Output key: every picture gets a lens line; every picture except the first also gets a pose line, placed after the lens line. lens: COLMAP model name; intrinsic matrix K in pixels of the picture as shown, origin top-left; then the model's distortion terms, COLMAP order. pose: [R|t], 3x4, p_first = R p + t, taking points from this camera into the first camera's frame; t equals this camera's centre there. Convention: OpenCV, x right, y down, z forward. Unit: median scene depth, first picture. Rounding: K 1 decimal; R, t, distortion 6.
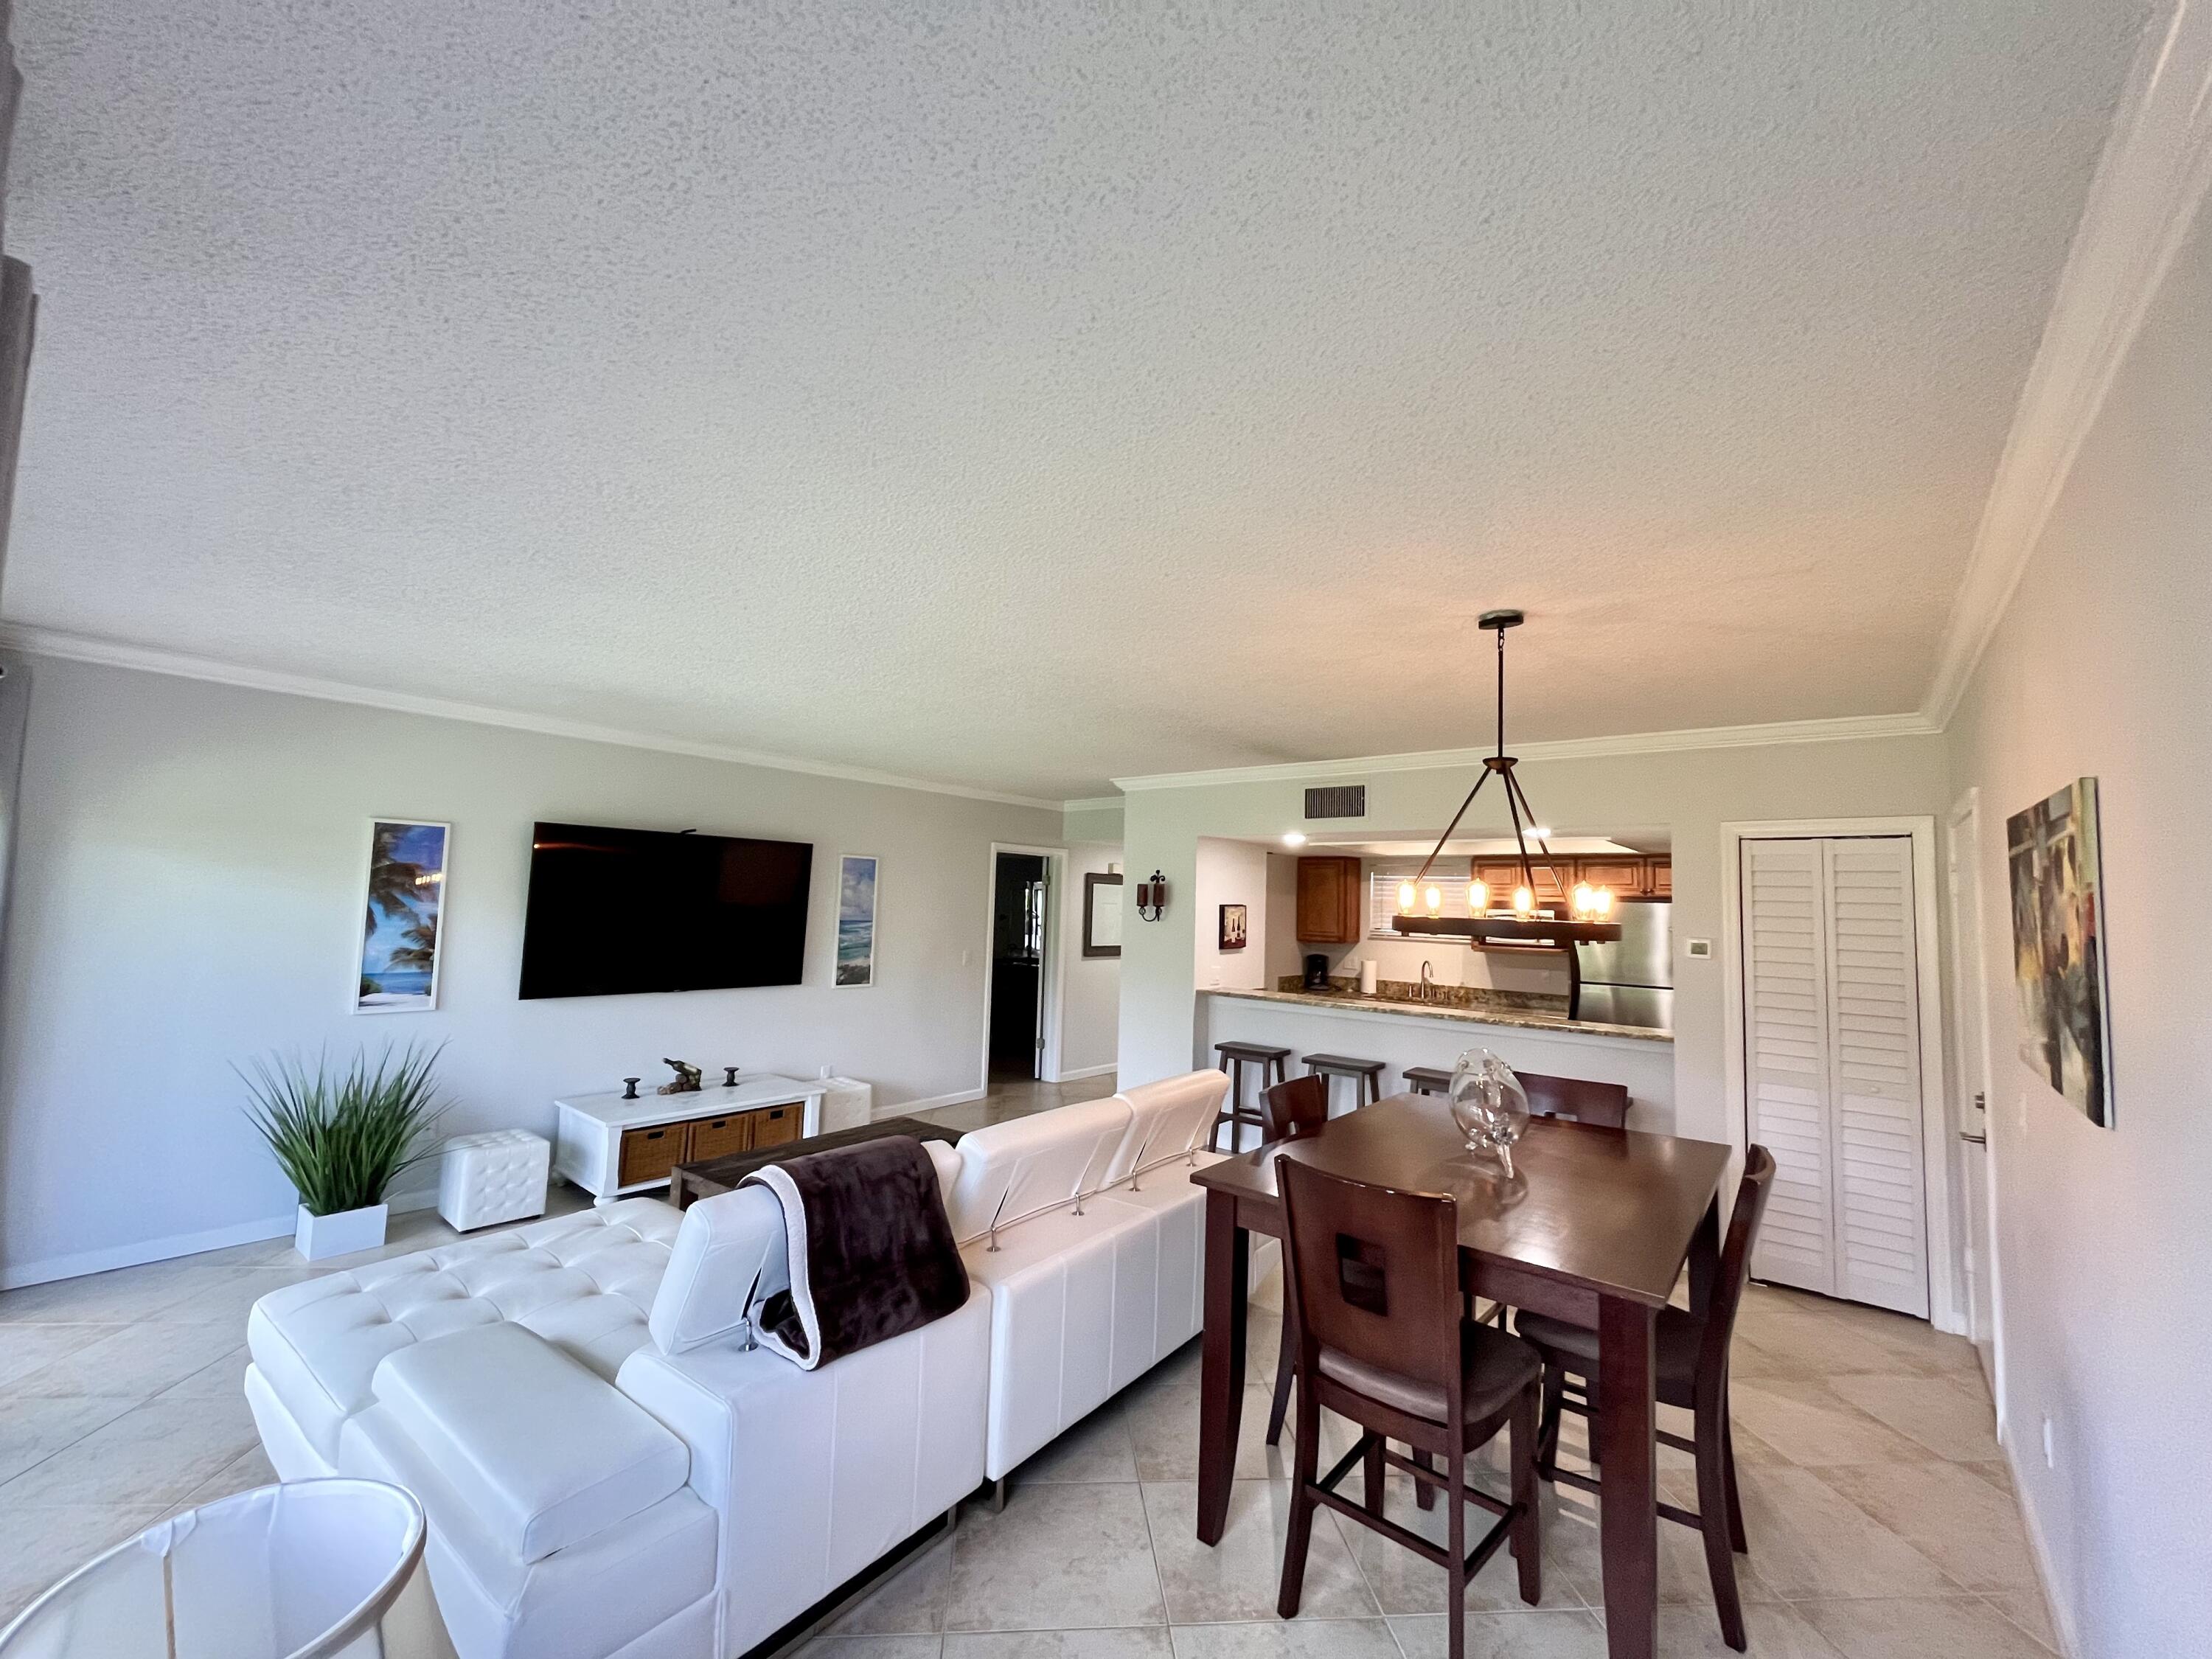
lens RADIAL K [[890.1, 0, 1093.5], [0, 890.1, 835.0], [0, 0, 1]] dist [0.000765, -0.000023]
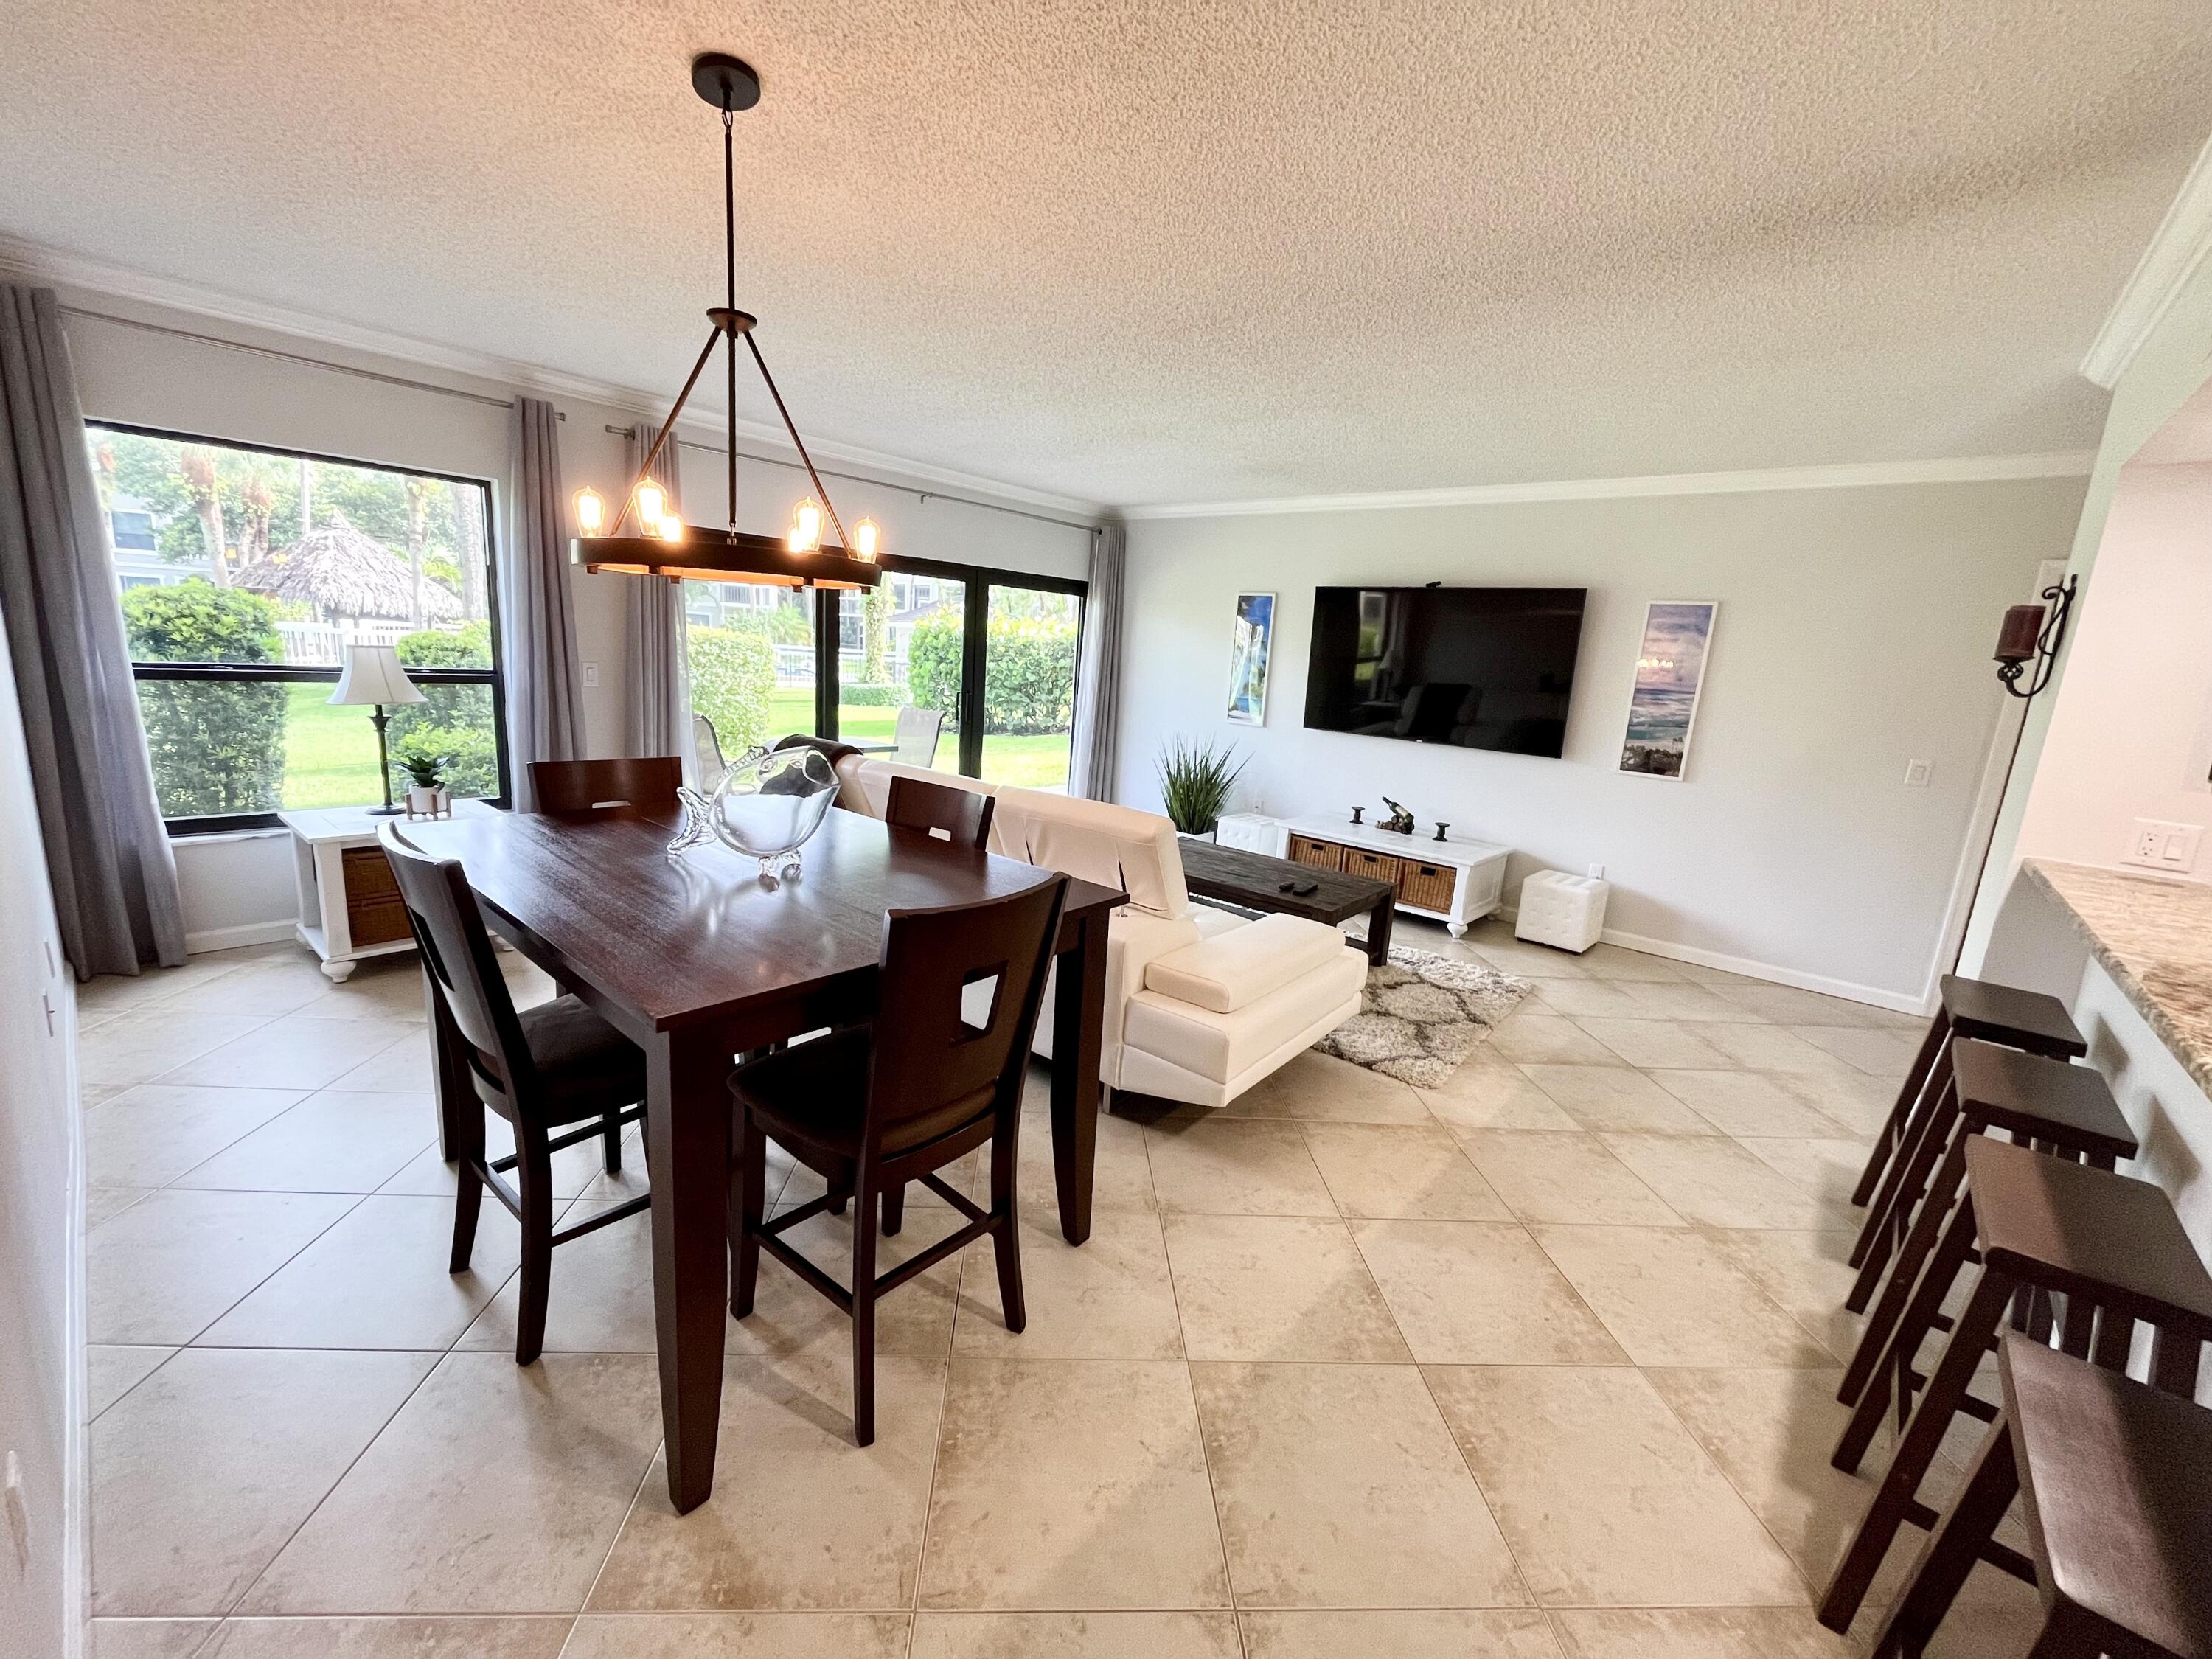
lens RADIAL K [[890.1, 0, 1092.9], [0, 890.1, 832.0], [0, 0, 1]] dist [0.000765, -0.000023]
pose [[-0.025629, 0.171642, -0.984826, 0.505675], [0.012151, 0.985130, 0.171378, 0.080537], [0.999598, -0.007575, -0.027333, 0.539650]]
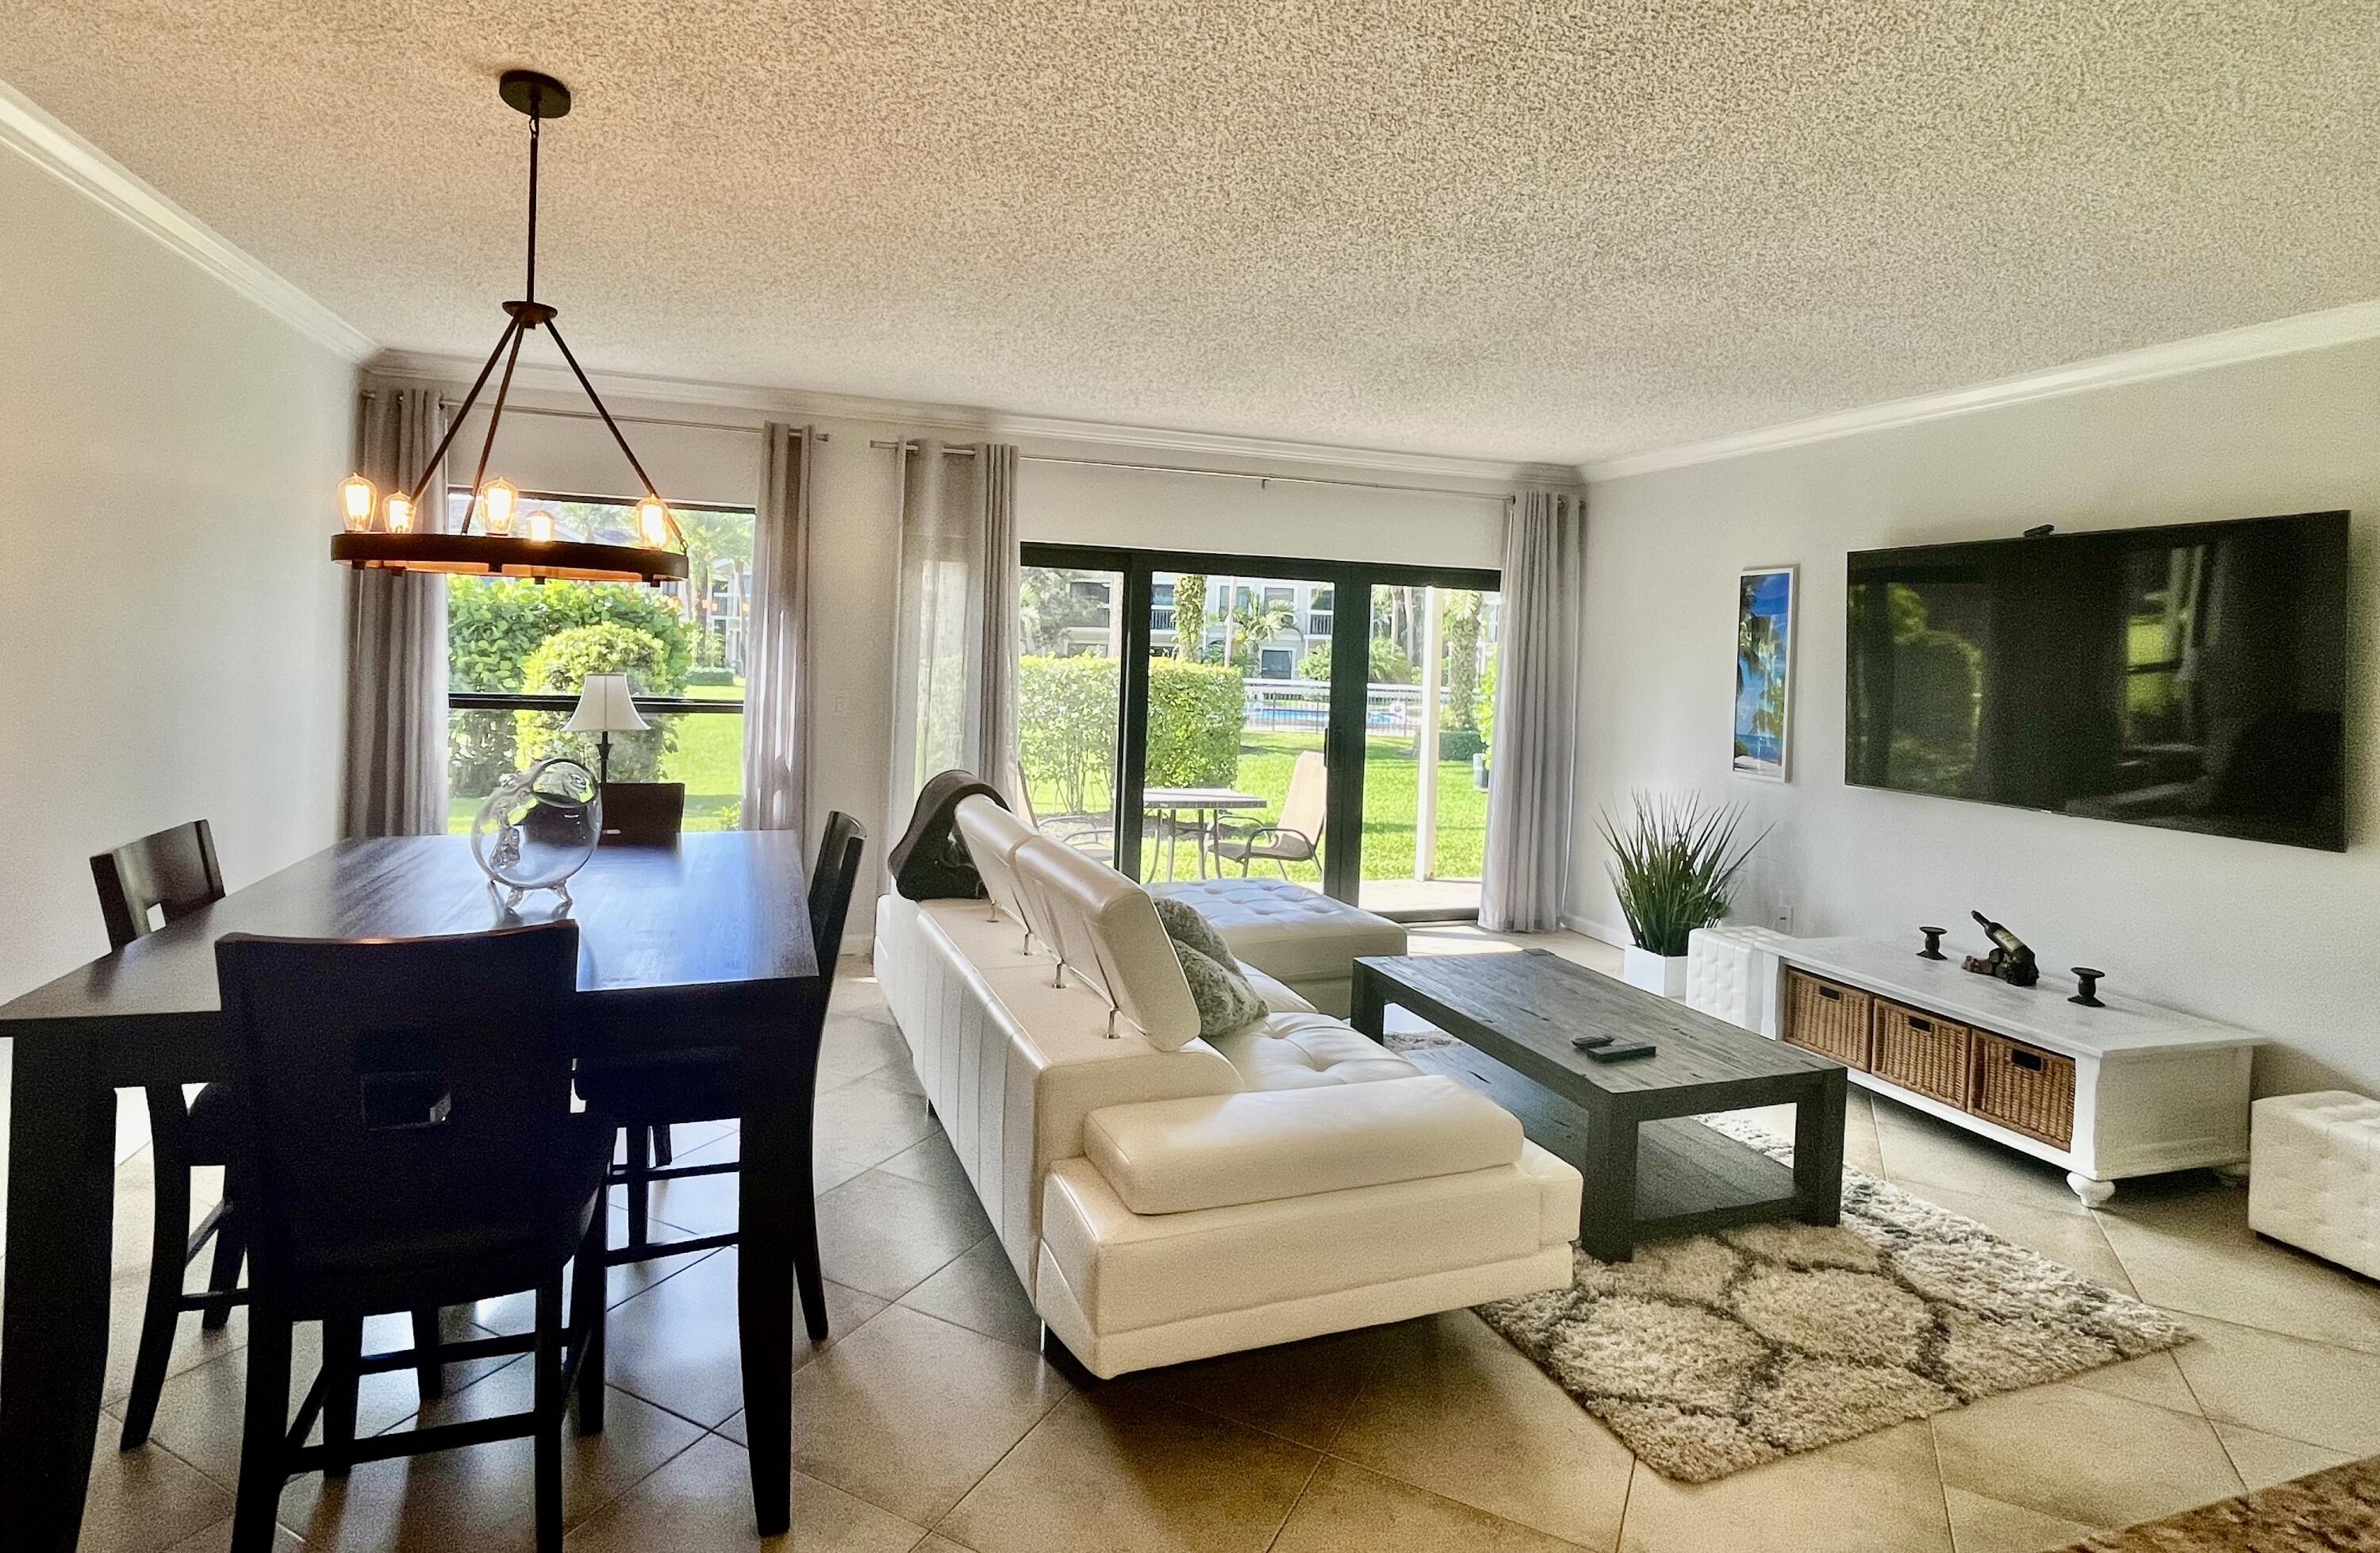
lens RADIAL K [[1195.8, 0, 1168.3], [0, 1195.8, 665.0], [0, 0, 1]] dist [-0.003495, 0.000417]
pose [[-0.518418, -0.041416, -0.854124, 0.404231], [0.013941, 0.998284, -0.056868, 0.098827], [0.855014, -0.041389, -0.516951, 0.773729]]
